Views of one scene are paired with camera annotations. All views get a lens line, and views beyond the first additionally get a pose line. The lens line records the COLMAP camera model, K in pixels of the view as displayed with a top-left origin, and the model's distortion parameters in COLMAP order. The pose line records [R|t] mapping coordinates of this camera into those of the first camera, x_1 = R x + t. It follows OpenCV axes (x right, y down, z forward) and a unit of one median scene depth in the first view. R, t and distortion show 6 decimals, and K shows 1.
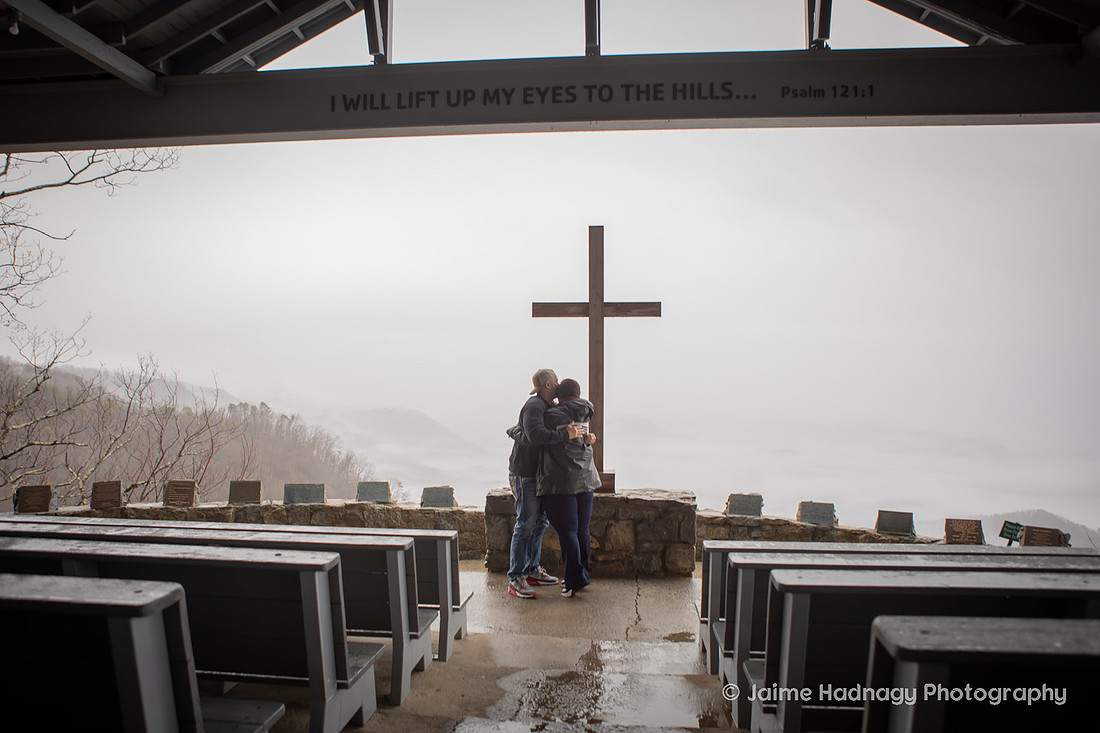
lens RADIAL K [[785.1, 0, 534.6], [0, 785.1, 367.4], [0, 0, 1]] dist [-0.102838, 0.073035]
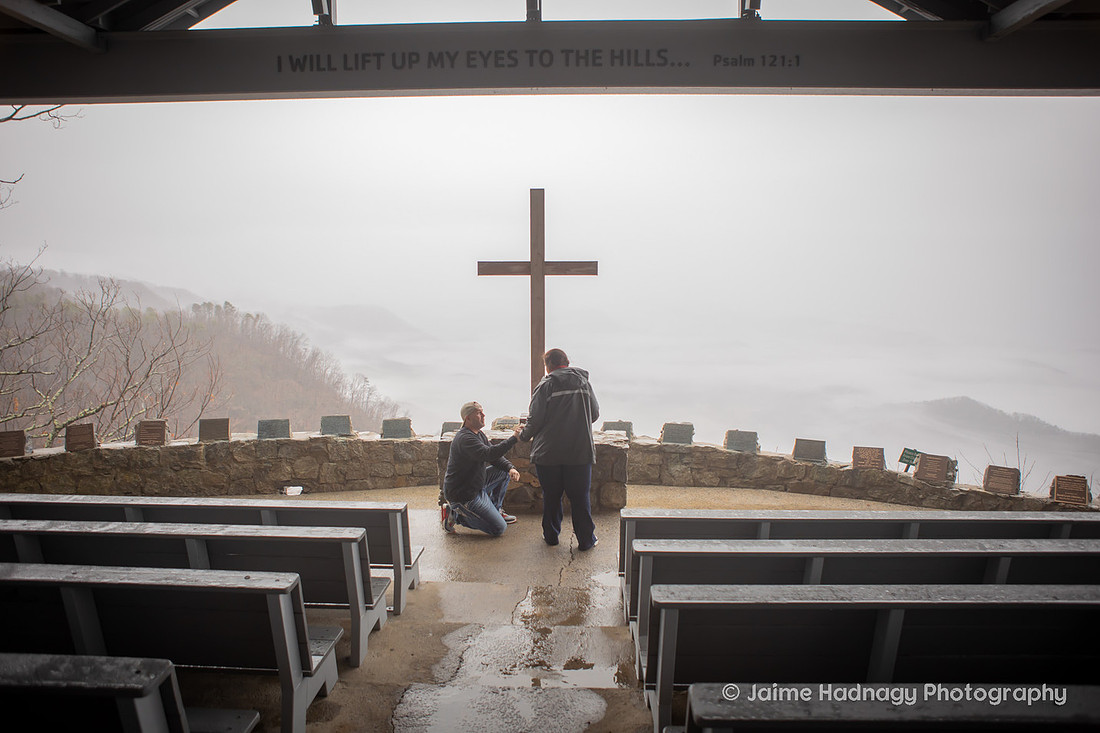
lens RADIAL K [[760.7, 0, 546.6], [0, 760.7, 367.1], [0, 0, 1]] dist [-0.105115, 0.075500]
pose [[0.997776, -0.013237, 0.065334, 0.021037], [0.004074, 0.990362, 0.138445, -0.082863], [-0.066537, -0.137871, 0.988213, -0.044109]]
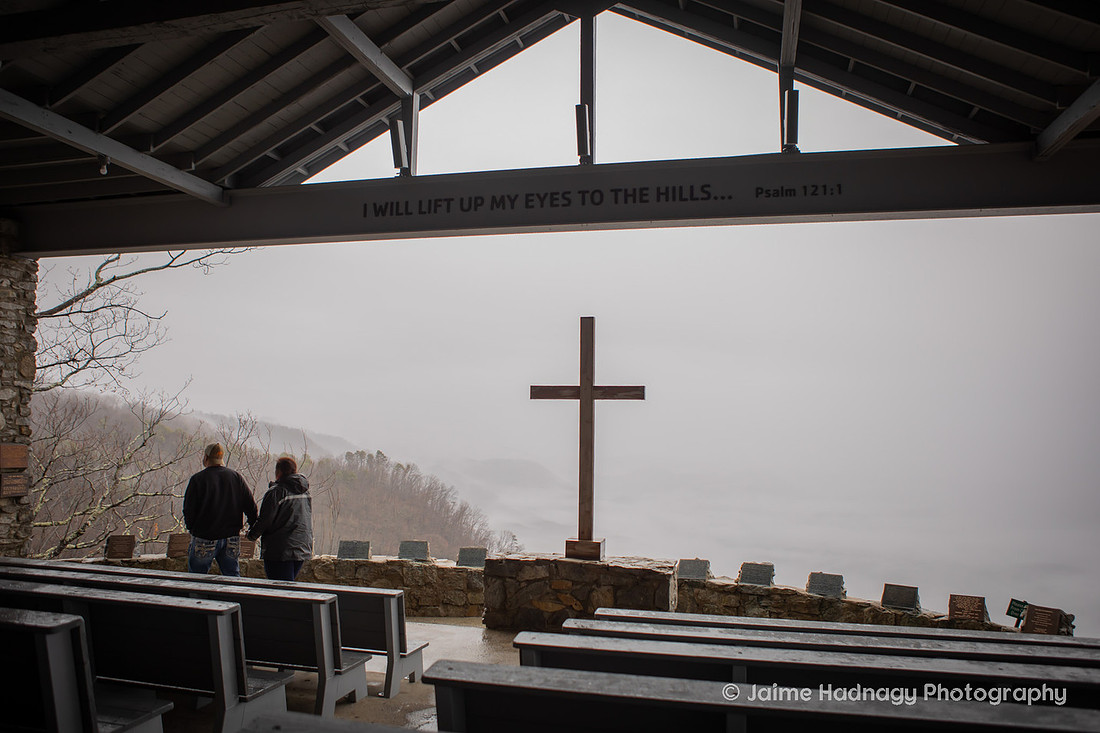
lens RADIAL K [[811.6, 0, 550.0], [0, 811.6, 366.5], [0, 0, 1]] dist [-0.112343, 0.087634]
pose [[0.990908, 0.000804, -0.134538, 0.179080], [-0.009184, 0.998054, -0.061675, -0.038969], [0.134226, 0.062350, 0.988987, -0.139096]]
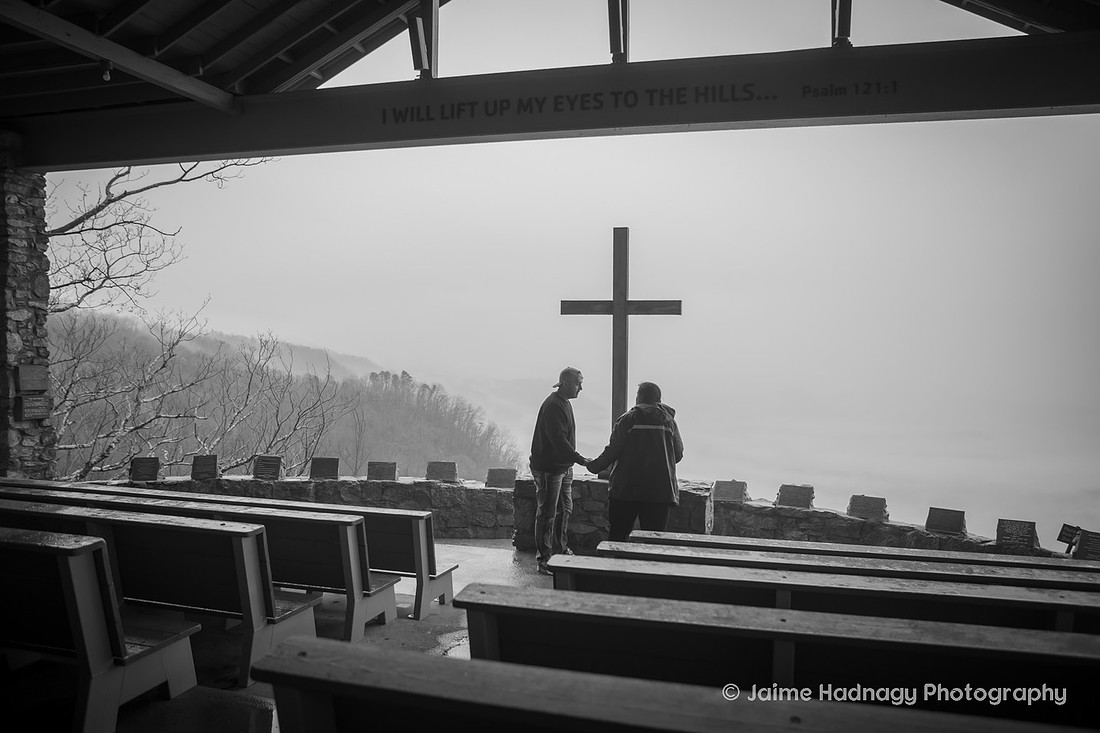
lens RADIAL K [[839.9, 0, 550.0], [0, 839.9, 366.5], [0, 0, 1]] dist [-0.105463, 0.088208]
pose [[0.985624, 0.011662, -0.168554, 0.174784], [-0.005375, 0.999274, 0.037707, -0.036184], [0.168871, -0.036259, 0.984971, -0.127390]]
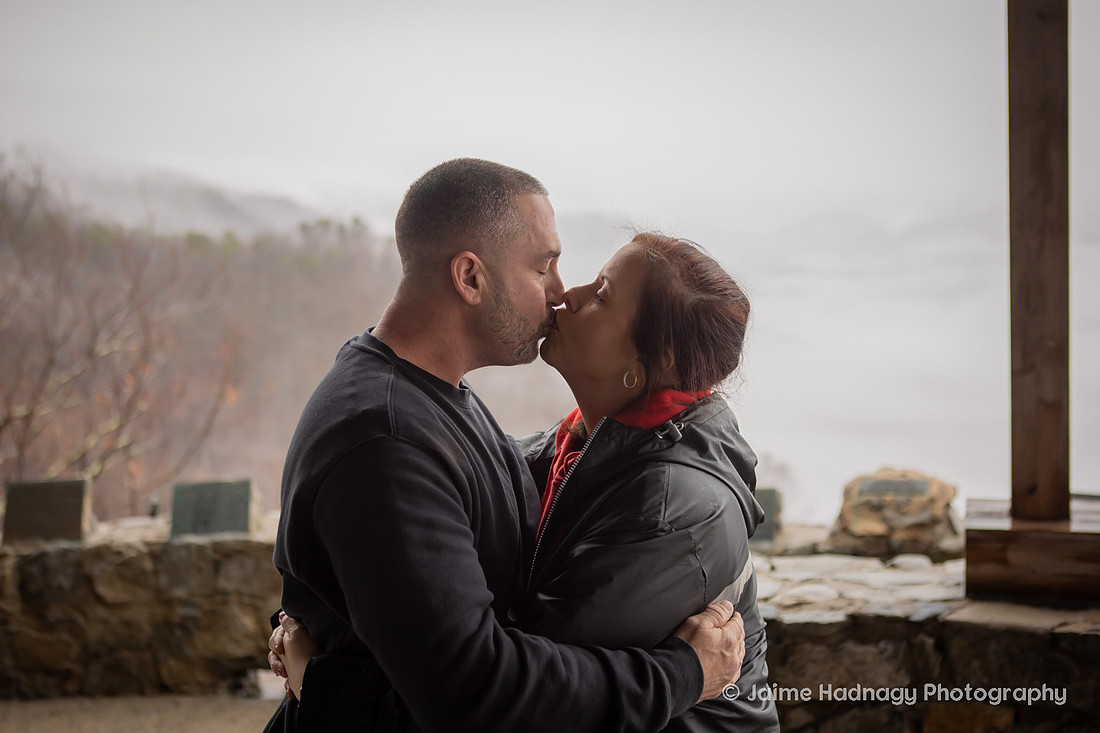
lens RADIAL K [[1392.5, 0, 550.0], [0, 1392.5, 366.5], [0, 0, 1]] dist [0.004322, 0.006169]
pose [[0.977306, -0.027692, -0.210013, 0.016467], [0.061913, 0.985468, 0.158173, -0.001714], [0.202581, -0.167586, 0.964819, 0.518940]]
